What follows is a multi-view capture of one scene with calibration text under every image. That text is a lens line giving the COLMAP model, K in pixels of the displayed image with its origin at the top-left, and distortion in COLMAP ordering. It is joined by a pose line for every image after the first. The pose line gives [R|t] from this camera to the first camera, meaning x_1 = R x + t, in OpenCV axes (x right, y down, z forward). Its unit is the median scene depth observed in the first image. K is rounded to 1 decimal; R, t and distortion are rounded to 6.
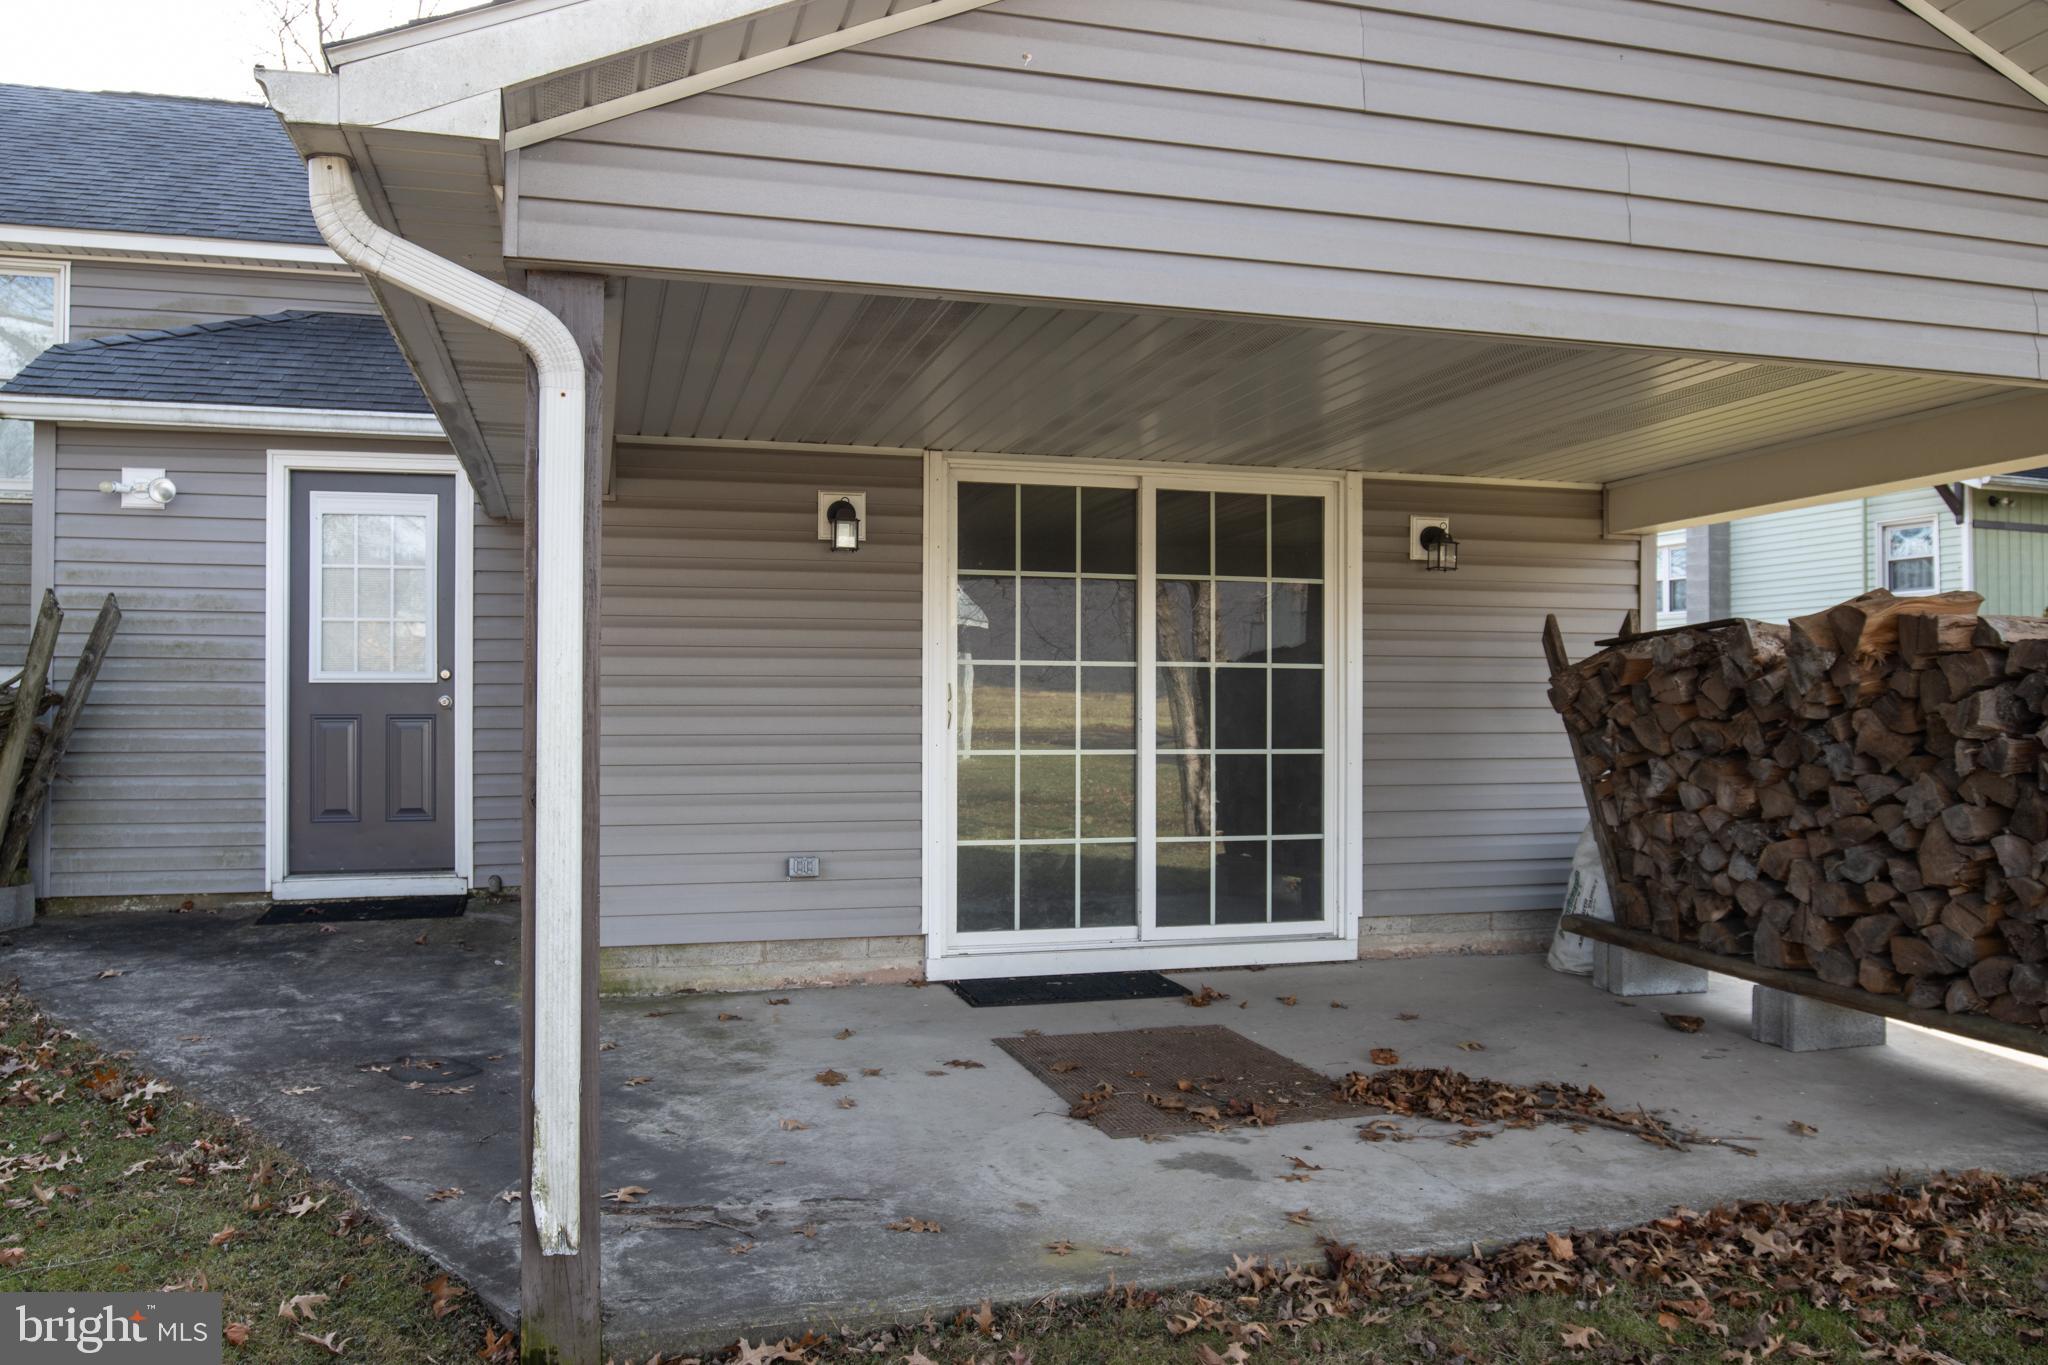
lens RADIAL K [[1526.6, 0, 1029.2], [0, 1526.6, 696.3], [0, 0, 1]] dist [-0.036335, -0.001328]
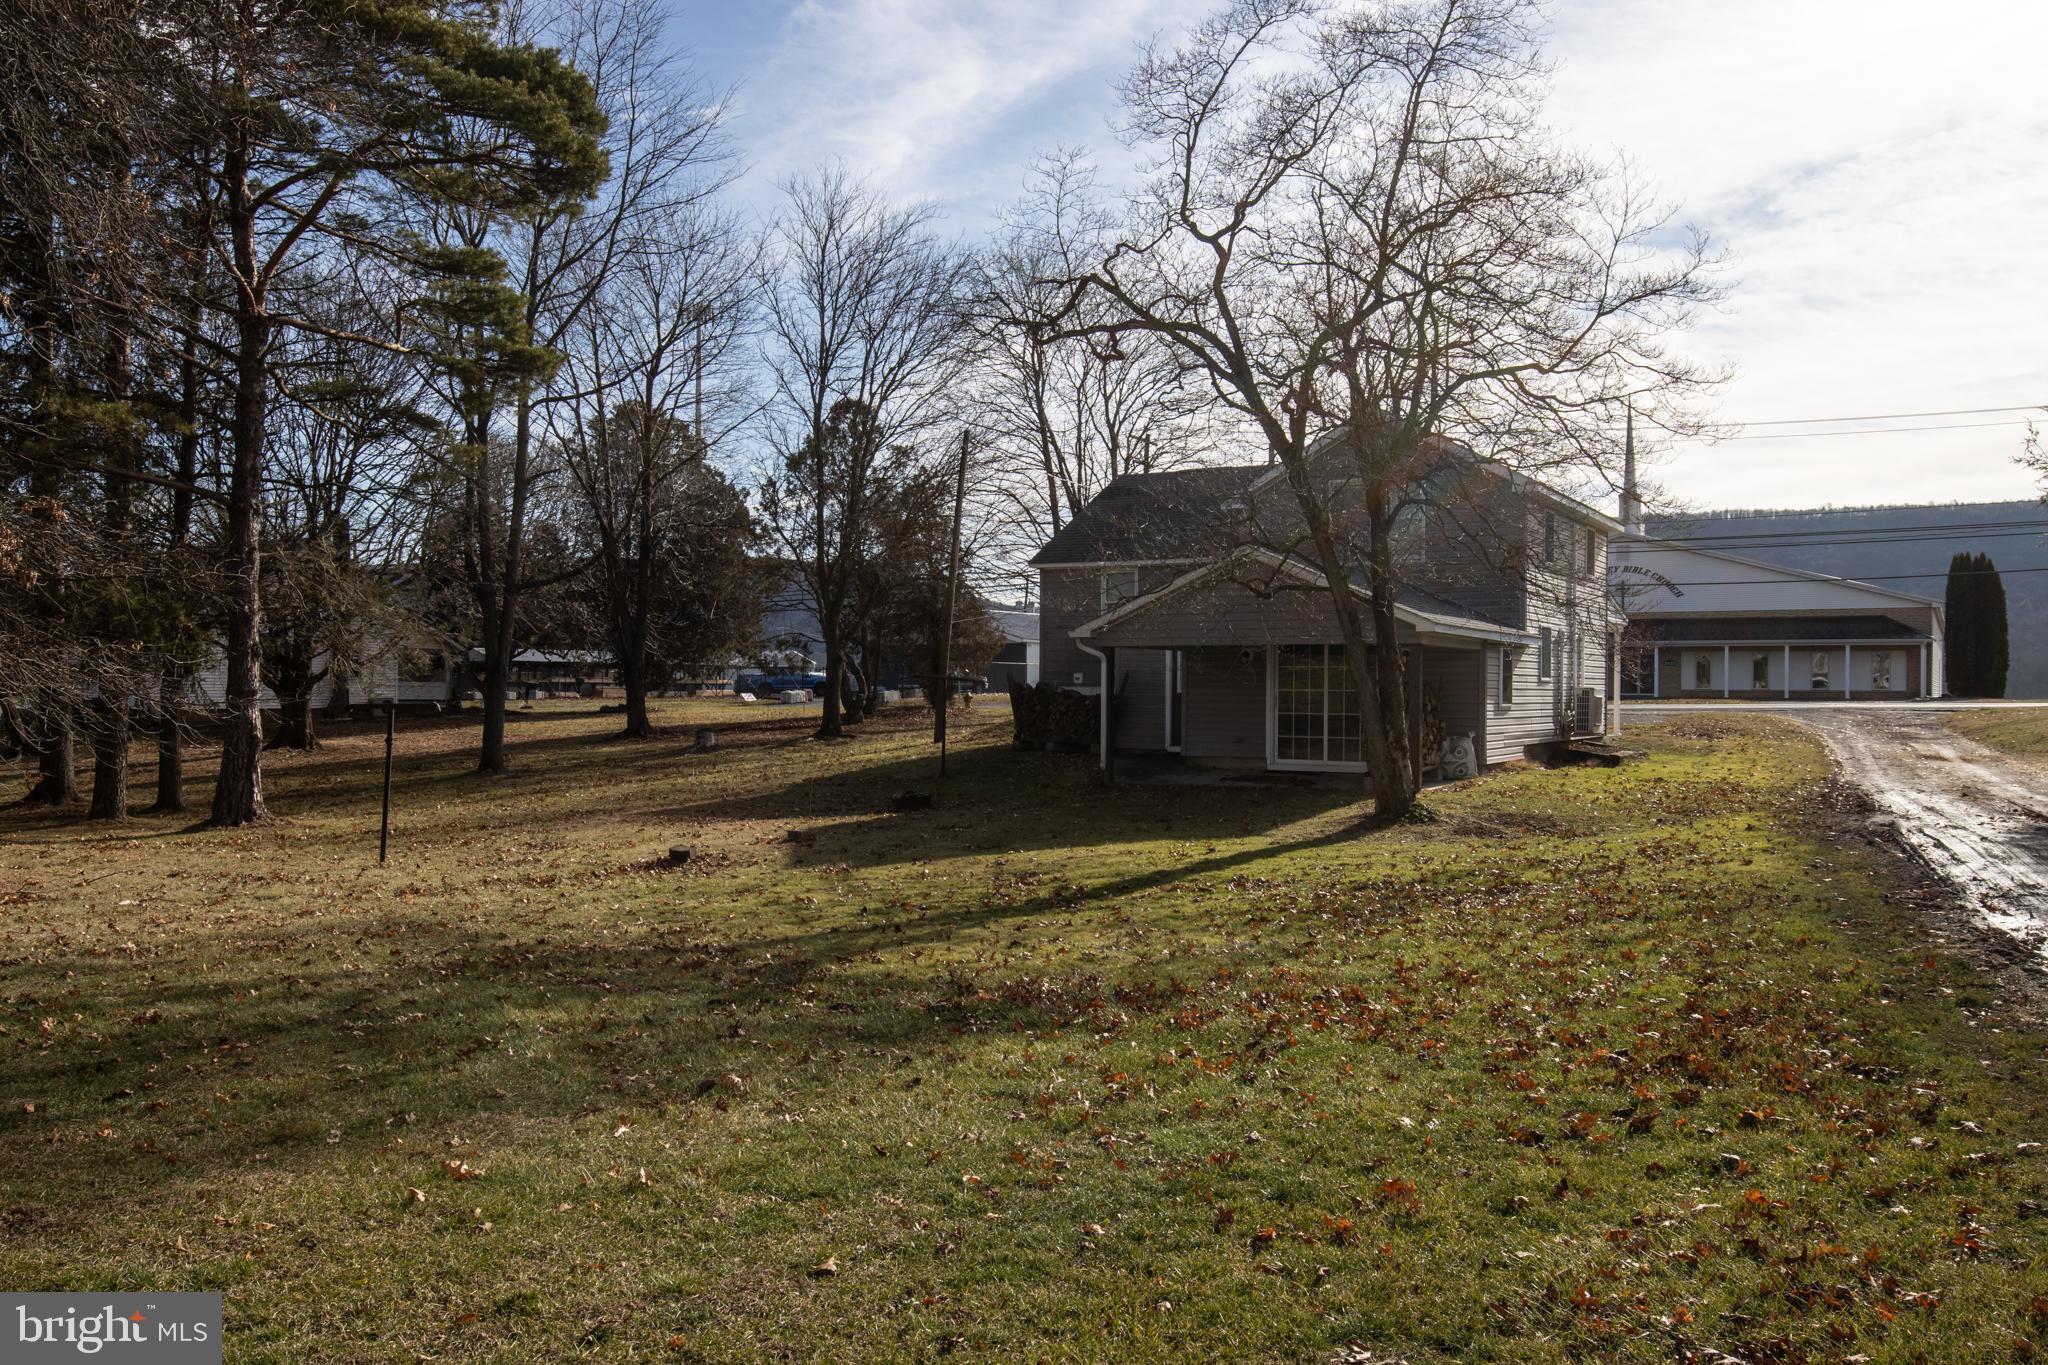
lens RADIAL K [[1526.6, 0, 1029.2], [0, 1526.6, 696.3], [0, 0, 1]] dist [-0.036335, -0.001328]
pose [[0.672384, 0.007505, -0.740165, 2.320646], [0.000538, 0.999943, 0.010628, -0.044754], [0.740202, -0.007545, 0.672342, -2.012658]]
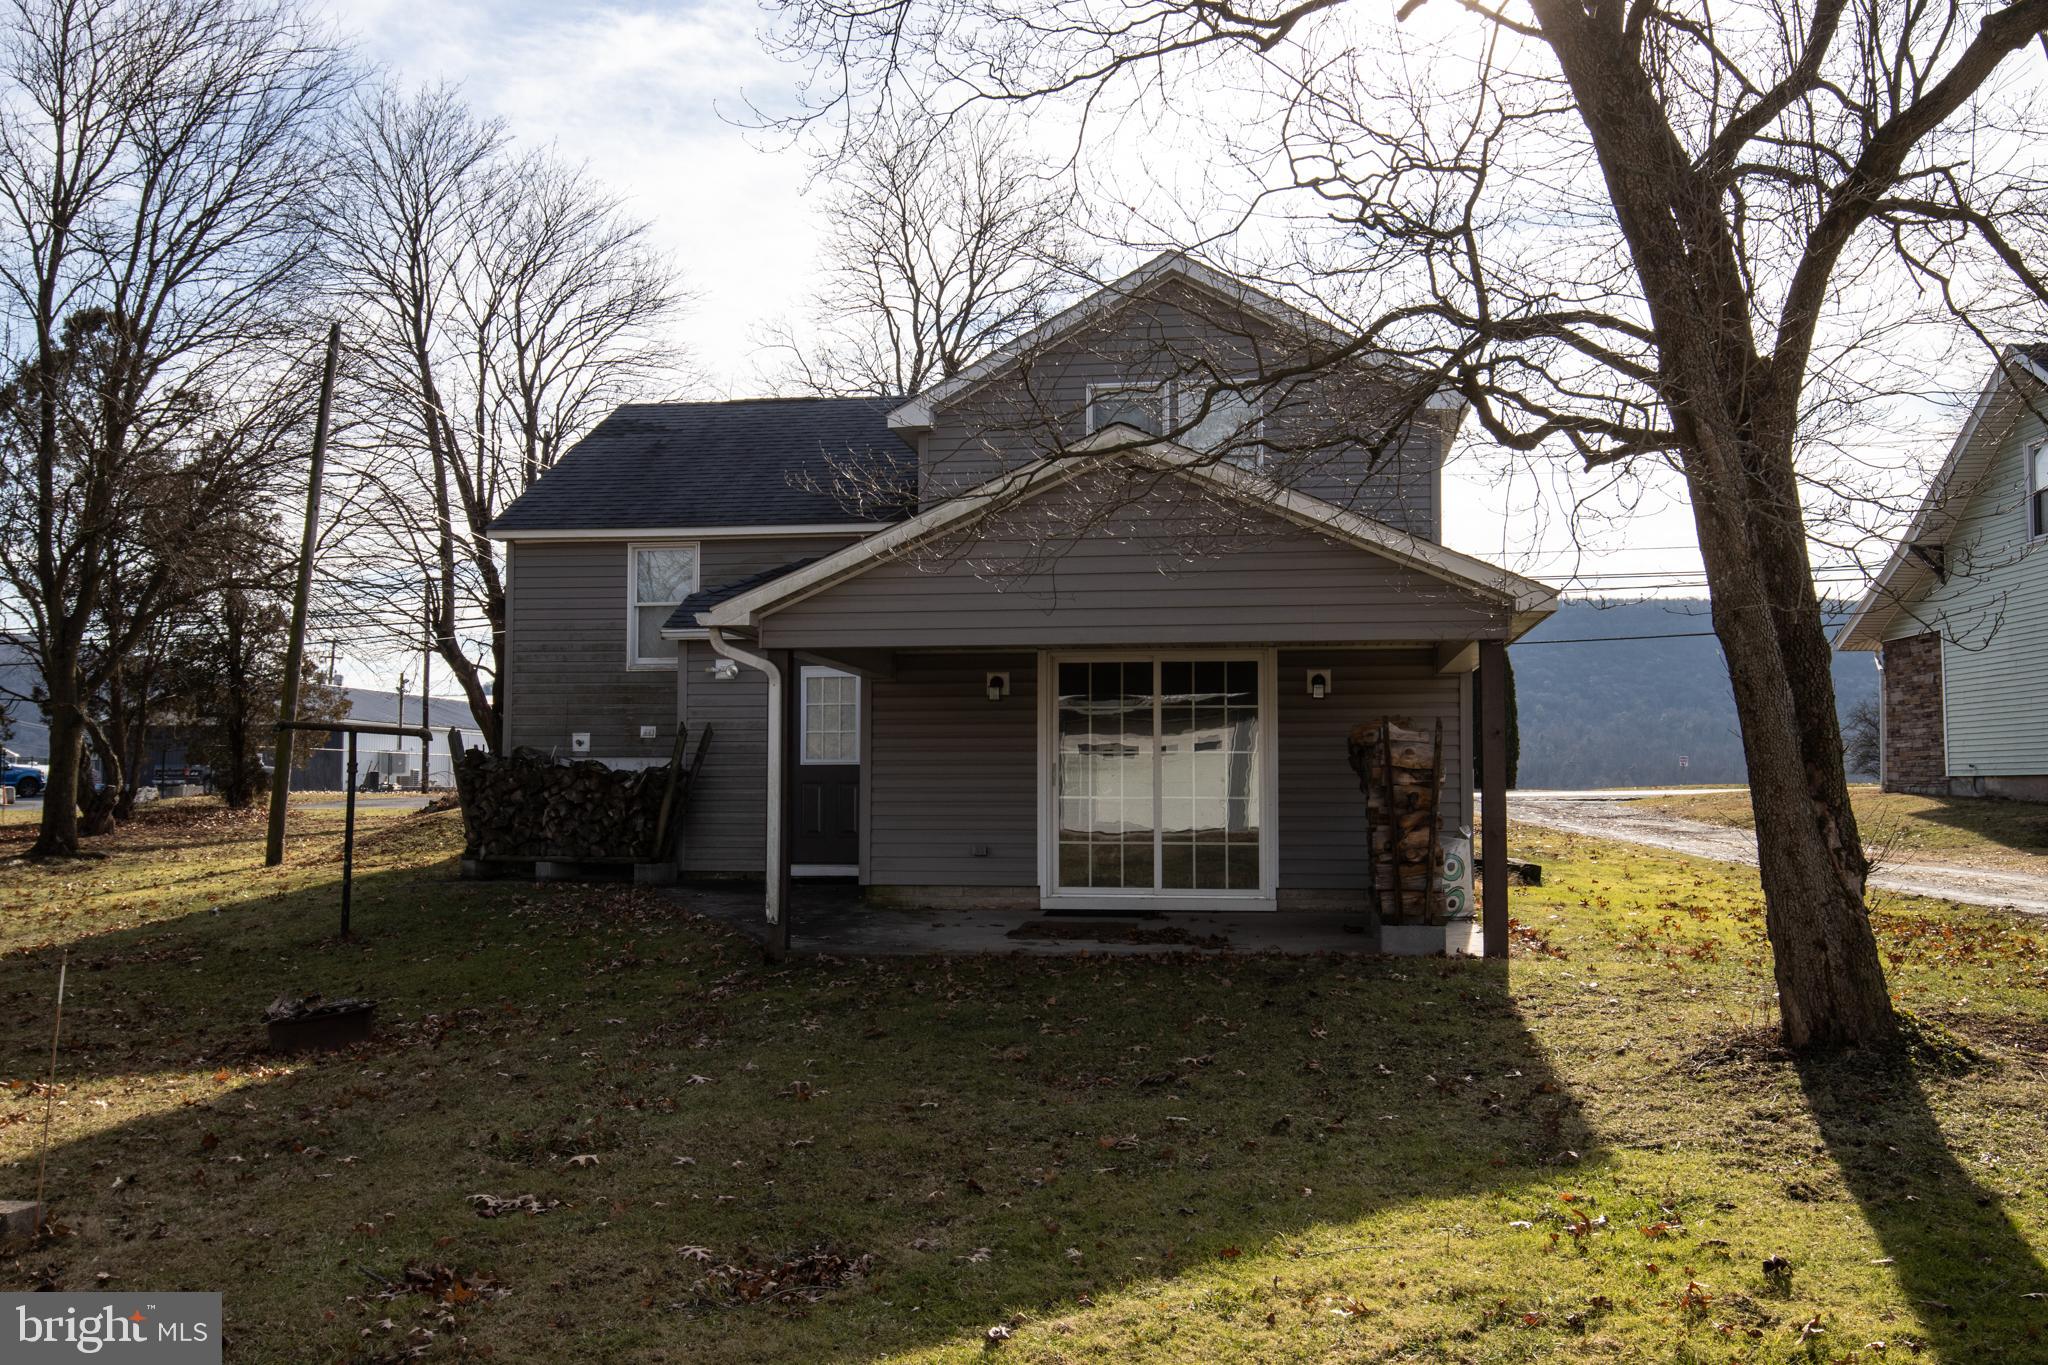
lens RADIAL K [[1644.4, 0, 965.4], [0, 1644.4, 707.7], [0, 0, 1]] dist [0.001207, -0.052948]
pose [[0.901755, -0.022635, -0.431655, 0.752069], [0.003550, 0.998982, -0.044969, 0.015805], [0.432234, 0.039019, 0.900917, -0.973482]]
